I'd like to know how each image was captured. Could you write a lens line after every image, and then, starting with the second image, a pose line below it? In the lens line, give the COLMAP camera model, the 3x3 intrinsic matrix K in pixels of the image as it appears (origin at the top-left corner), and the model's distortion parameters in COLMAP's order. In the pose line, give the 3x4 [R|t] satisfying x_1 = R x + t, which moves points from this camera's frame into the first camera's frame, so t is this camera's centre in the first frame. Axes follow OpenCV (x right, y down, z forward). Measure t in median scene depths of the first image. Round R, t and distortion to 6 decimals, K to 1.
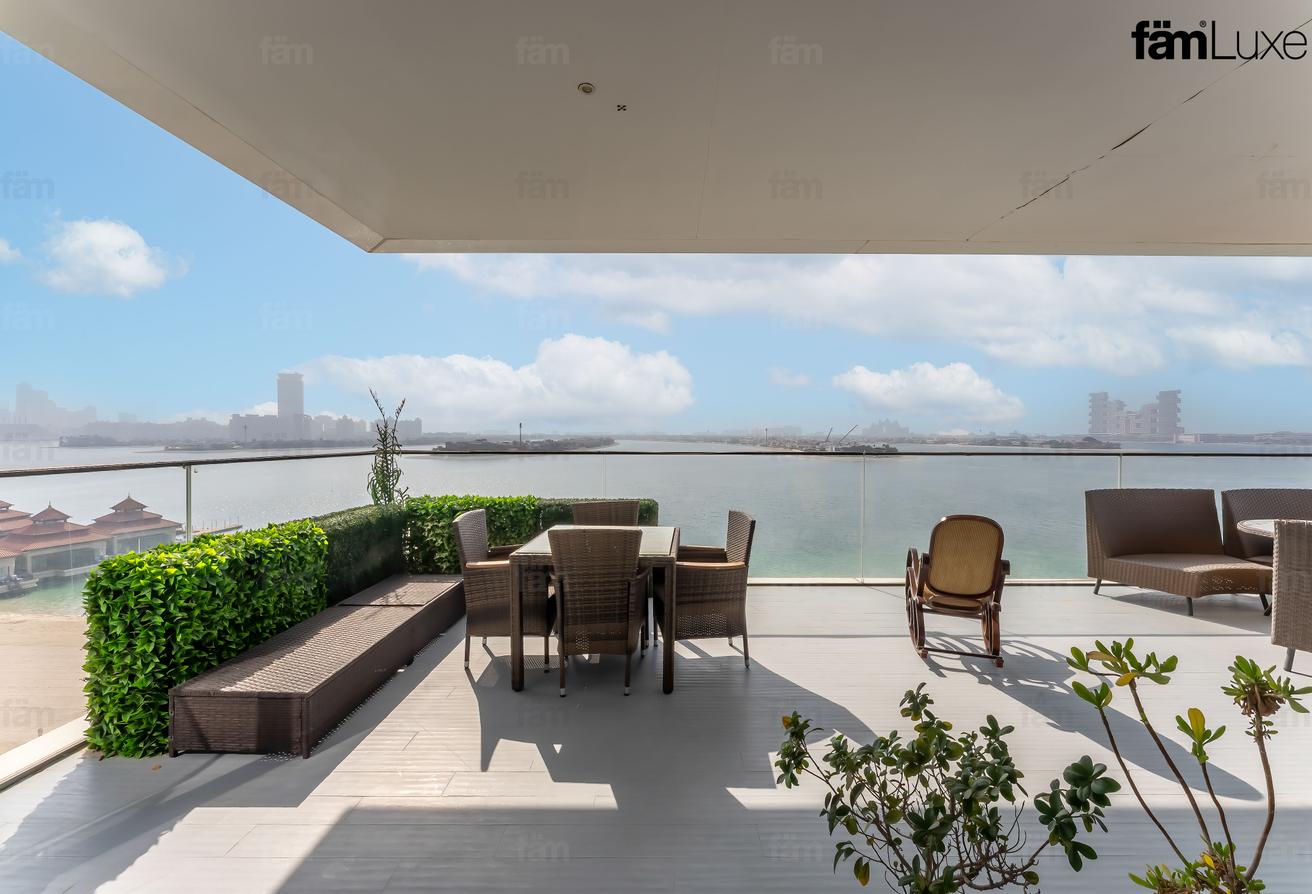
lens RADIAL K [[548.2, 0, 692.3], [0, 548.2, 431.6], [0, 0, 1]] dist [0.002892, 0.000227]
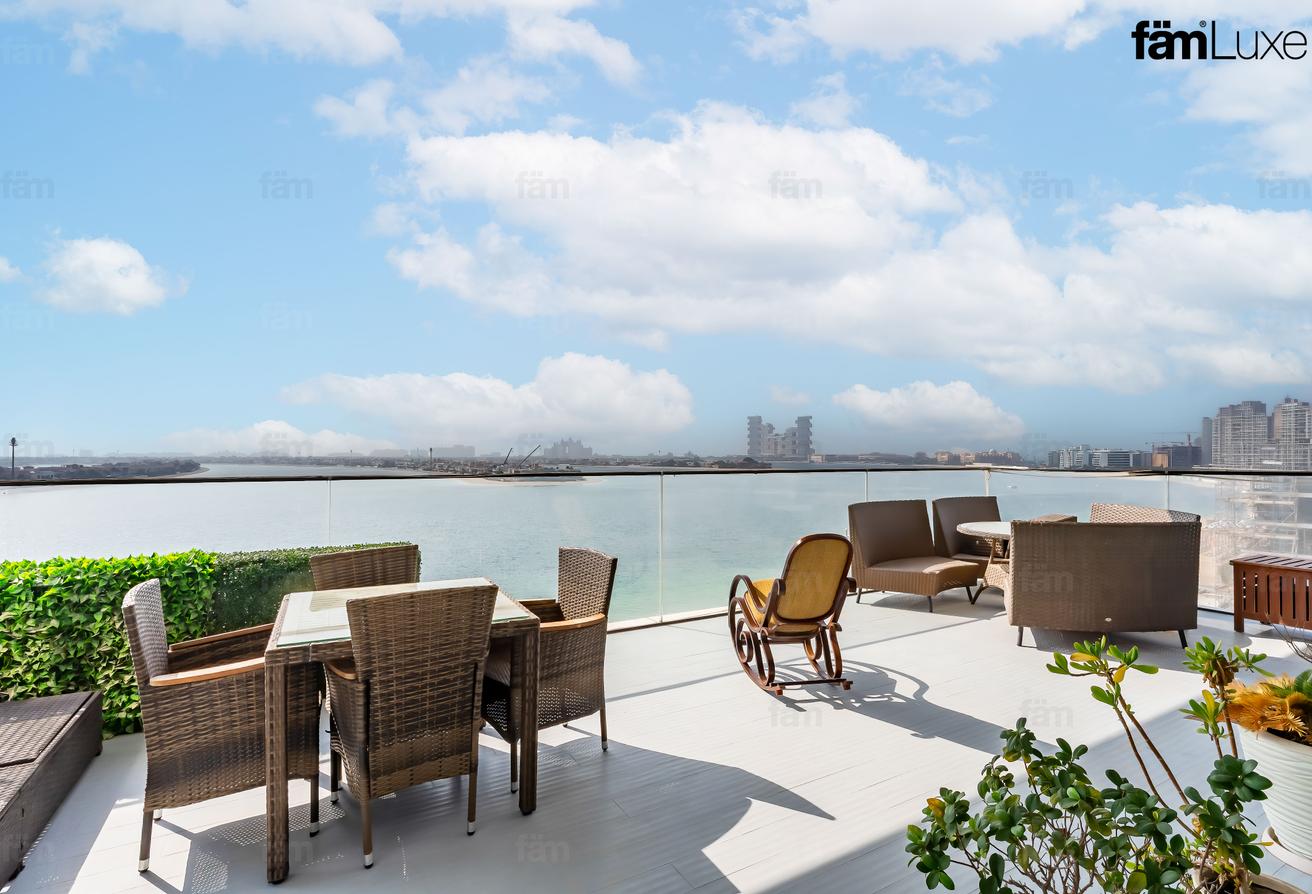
lens RADIAL K [[635.7, 0, 676.6], [0, 635.7, 443.0], [0, 0, 1]] dist [0.001470, 0.000750]
pose [[0.867409, 0.007606, 0.497538, -0.237064], [-0.000179, 0.999888, -0.014975, 0.011388], [-0.497596, 0.012900, 0.867313, 0.156829]]
